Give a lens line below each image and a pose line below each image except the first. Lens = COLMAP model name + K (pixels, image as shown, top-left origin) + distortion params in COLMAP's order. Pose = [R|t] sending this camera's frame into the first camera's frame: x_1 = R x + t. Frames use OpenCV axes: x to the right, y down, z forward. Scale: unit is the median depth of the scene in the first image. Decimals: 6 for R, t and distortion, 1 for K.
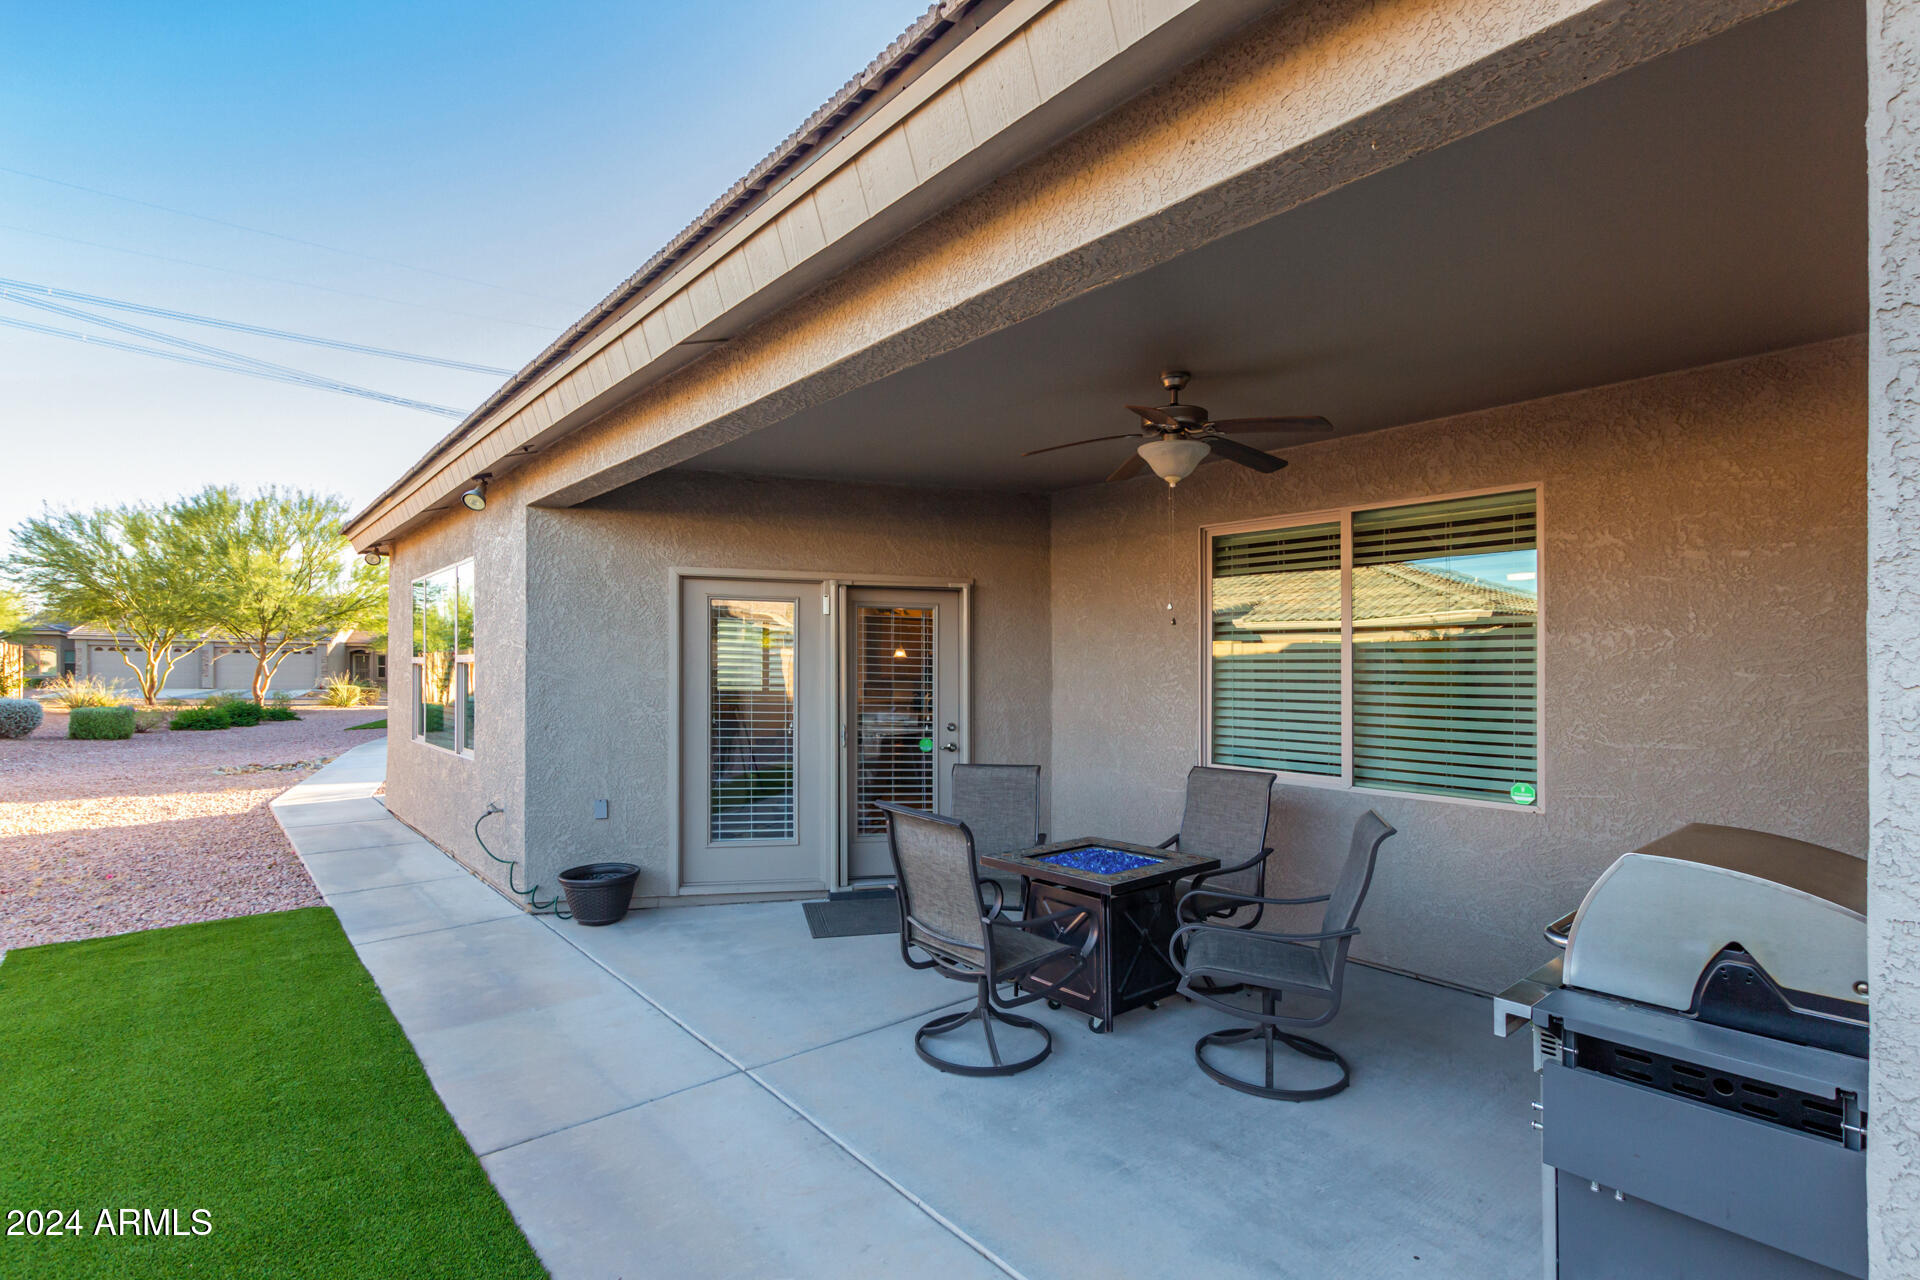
lens RADIAL K [[911.0, 0, 968.5], [0, 911.0, 670.9], [0, 0, 1]] dist [0.001687, 0.000175]
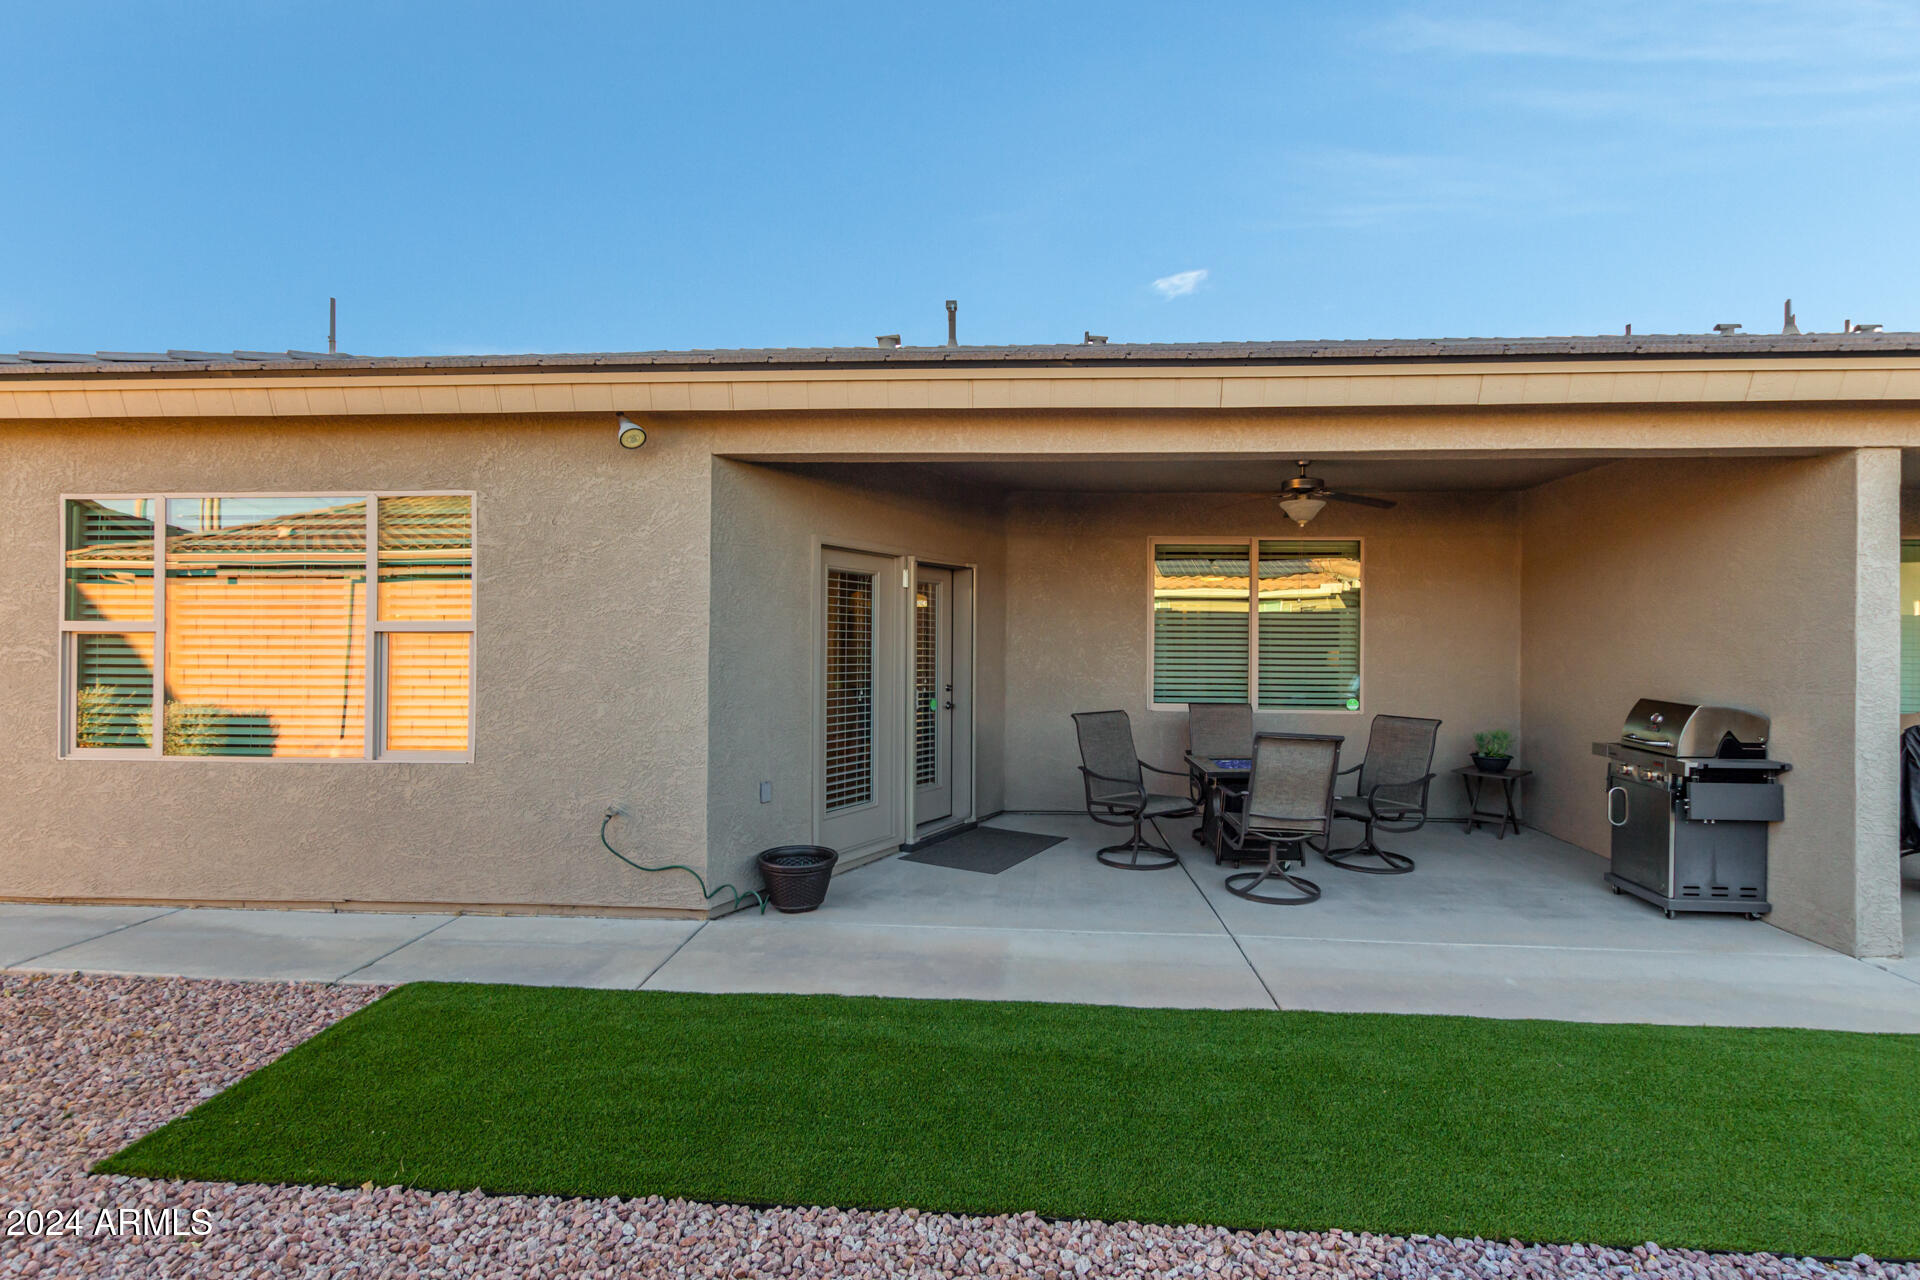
lens RADIAL K [[929.8, 0, 960.0], [0, 929.8, 640.0], [0, 0, 1]] dist [0.008943, -0.000579]
pose [[0.688979, -0.008743, 0.724728, -0.988741], [-0.000019, 0.999927, 0.012082, -0.014300], [-0.724781, -0.008338, 0.688929, 0.215696]]
